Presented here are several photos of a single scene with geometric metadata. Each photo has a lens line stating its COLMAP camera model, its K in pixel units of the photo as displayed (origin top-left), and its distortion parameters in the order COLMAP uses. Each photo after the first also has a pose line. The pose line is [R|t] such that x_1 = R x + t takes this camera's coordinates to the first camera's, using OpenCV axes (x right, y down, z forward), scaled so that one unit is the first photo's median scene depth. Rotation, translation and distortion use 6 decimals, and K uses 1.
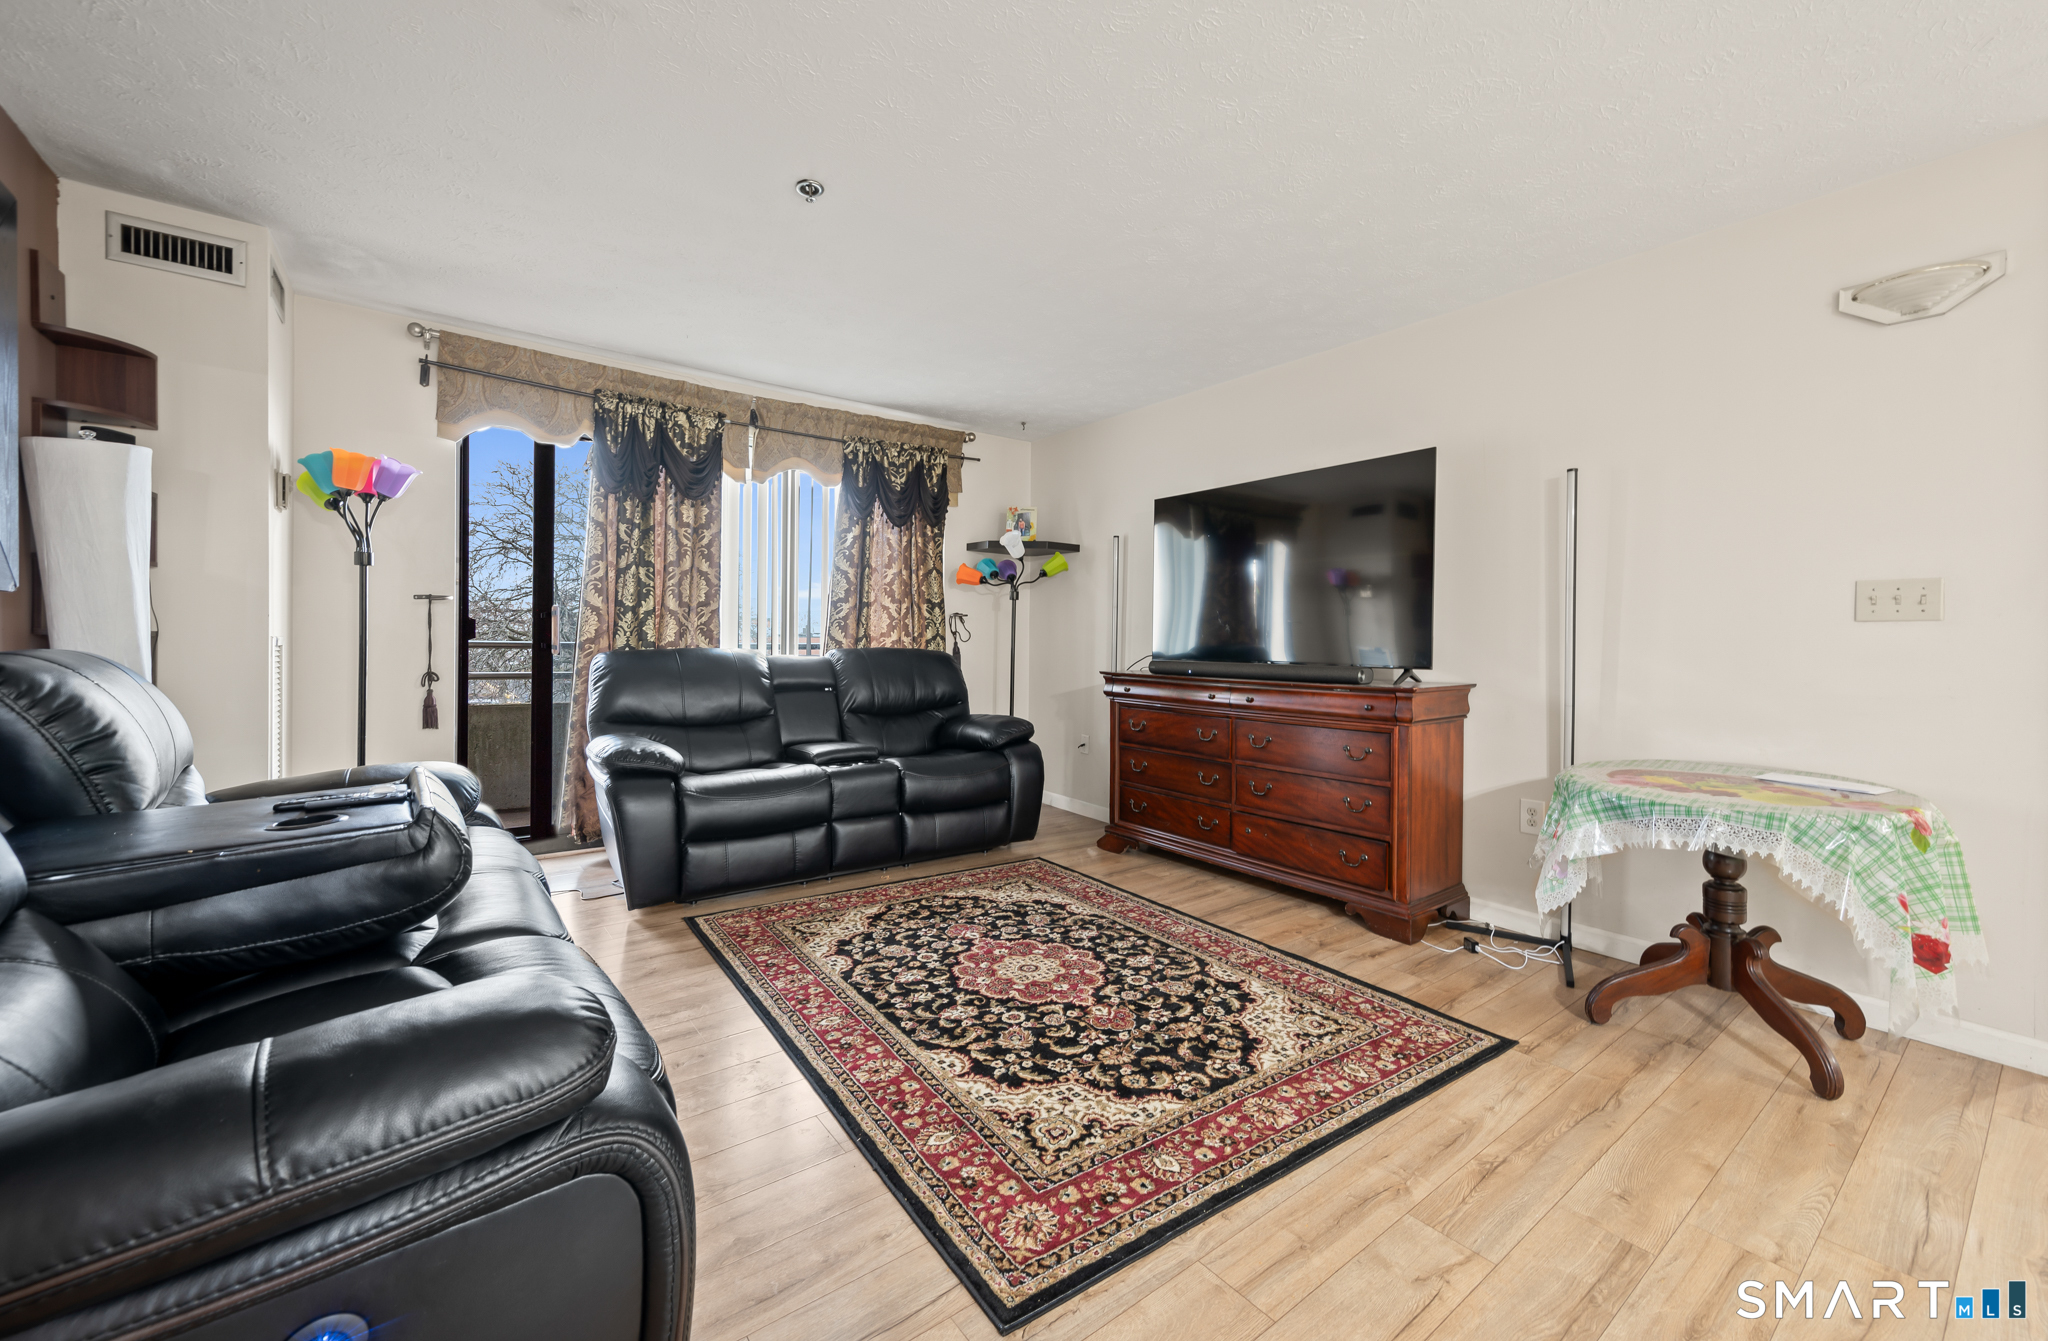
lens RADIAL K [[833.6, 0, 1024.5], [0, 833.6, 653.7], [0, 0, 1]] dist [0.007513, 0.000282]
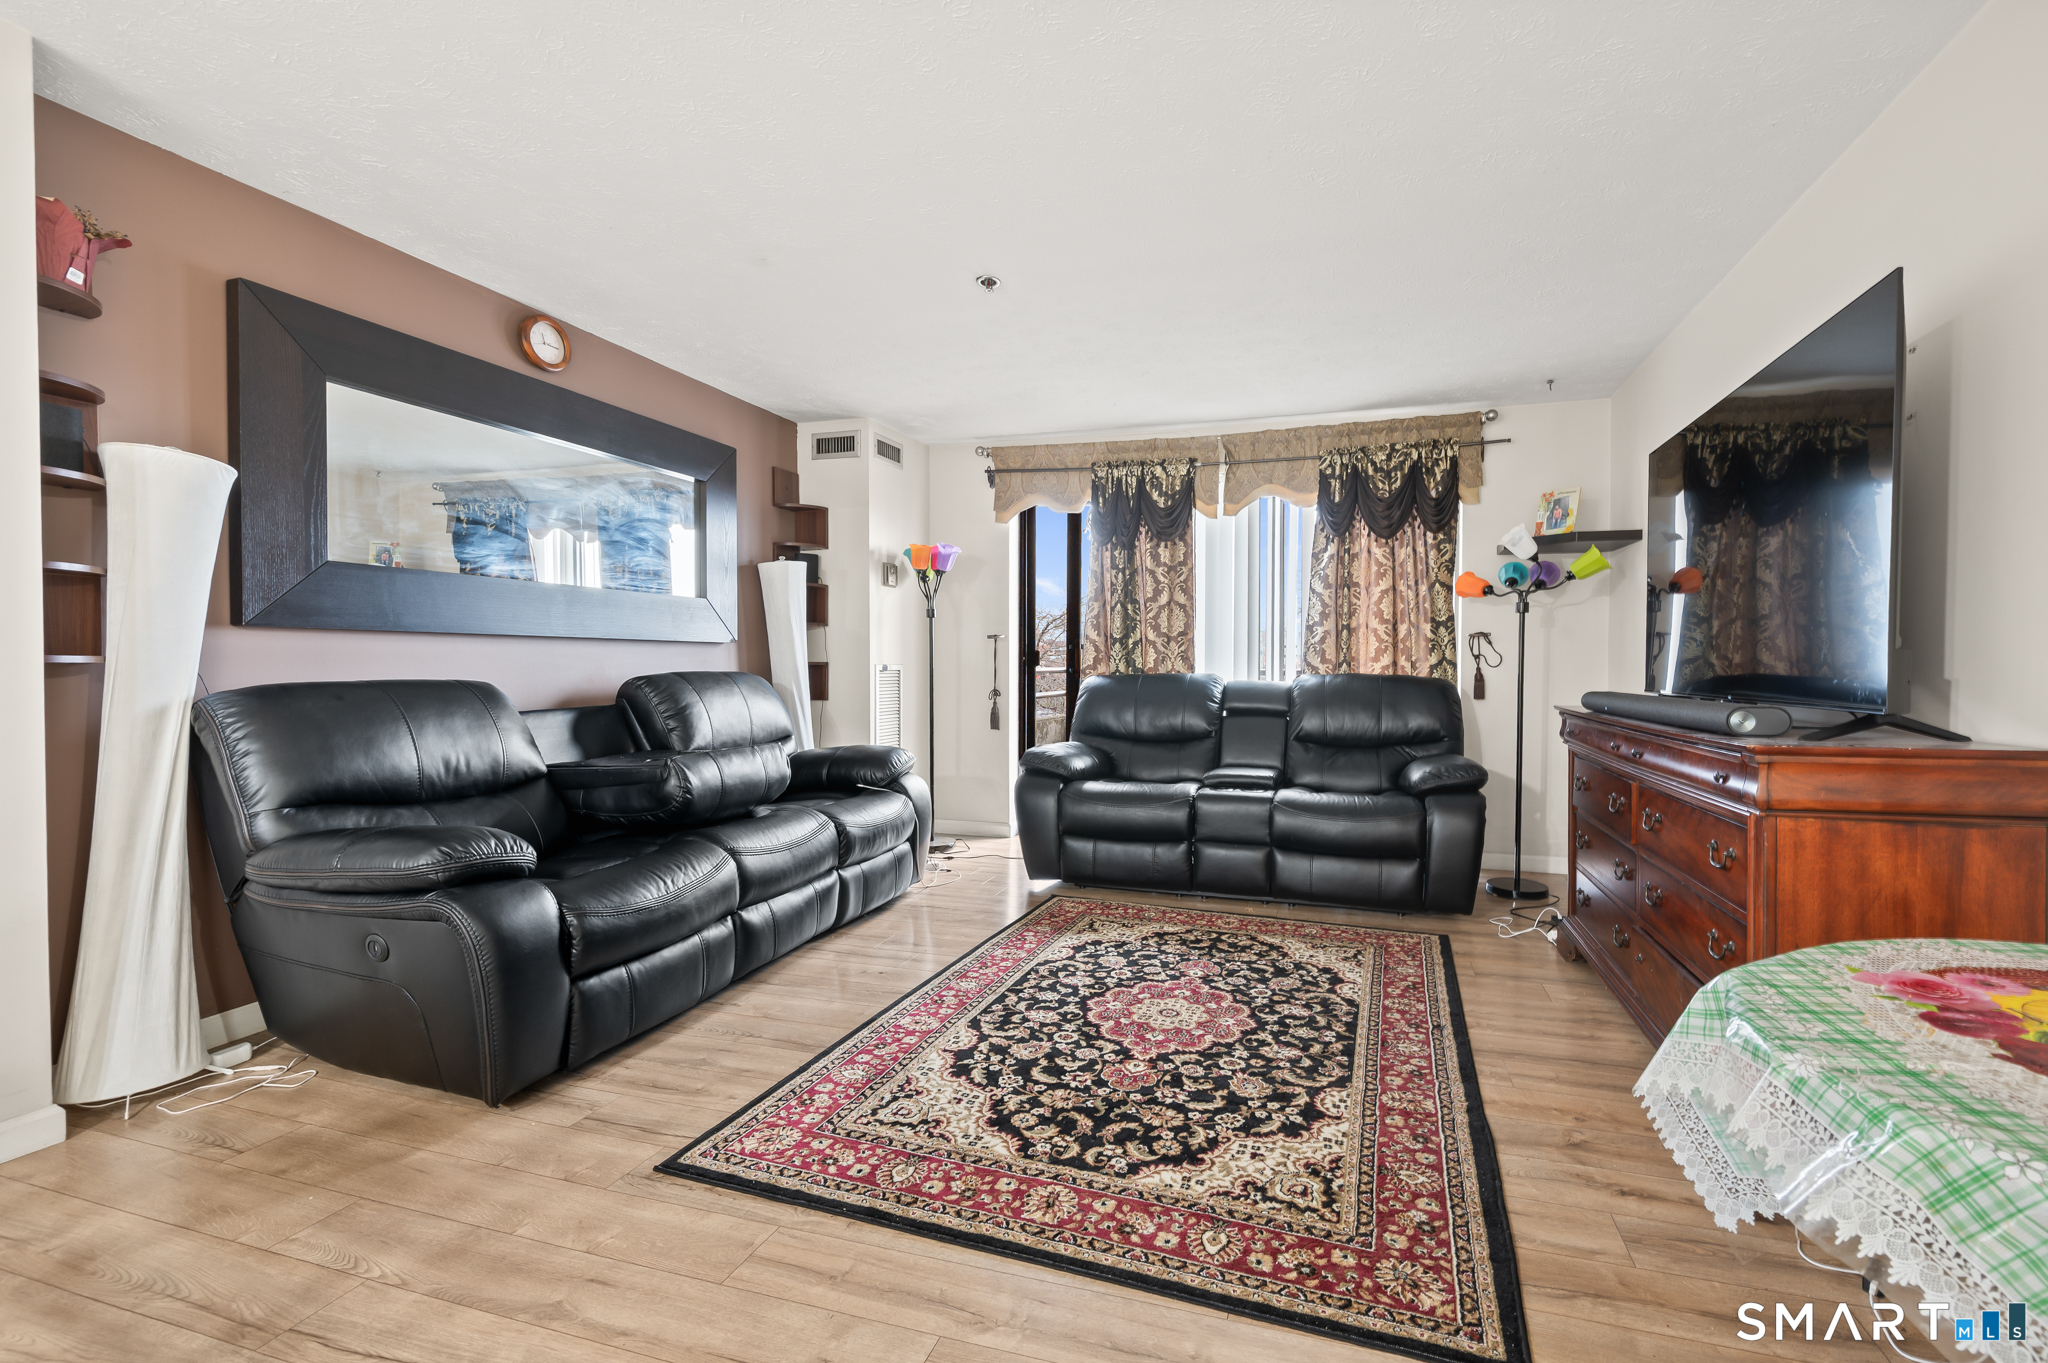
lens RADIAL K [[824.7, 0, 1024.5], [0, 824.7, 682.4], [0, 0, 1]] dist [-0.000656, -0.000128]
pose [[0.586277, 0.010650, -0.810041, 0.532510], [-0.011107, 0.999925, 0.005108, 0.002779], [0.810035, 0.006002, 0.586351, 0.263625]]
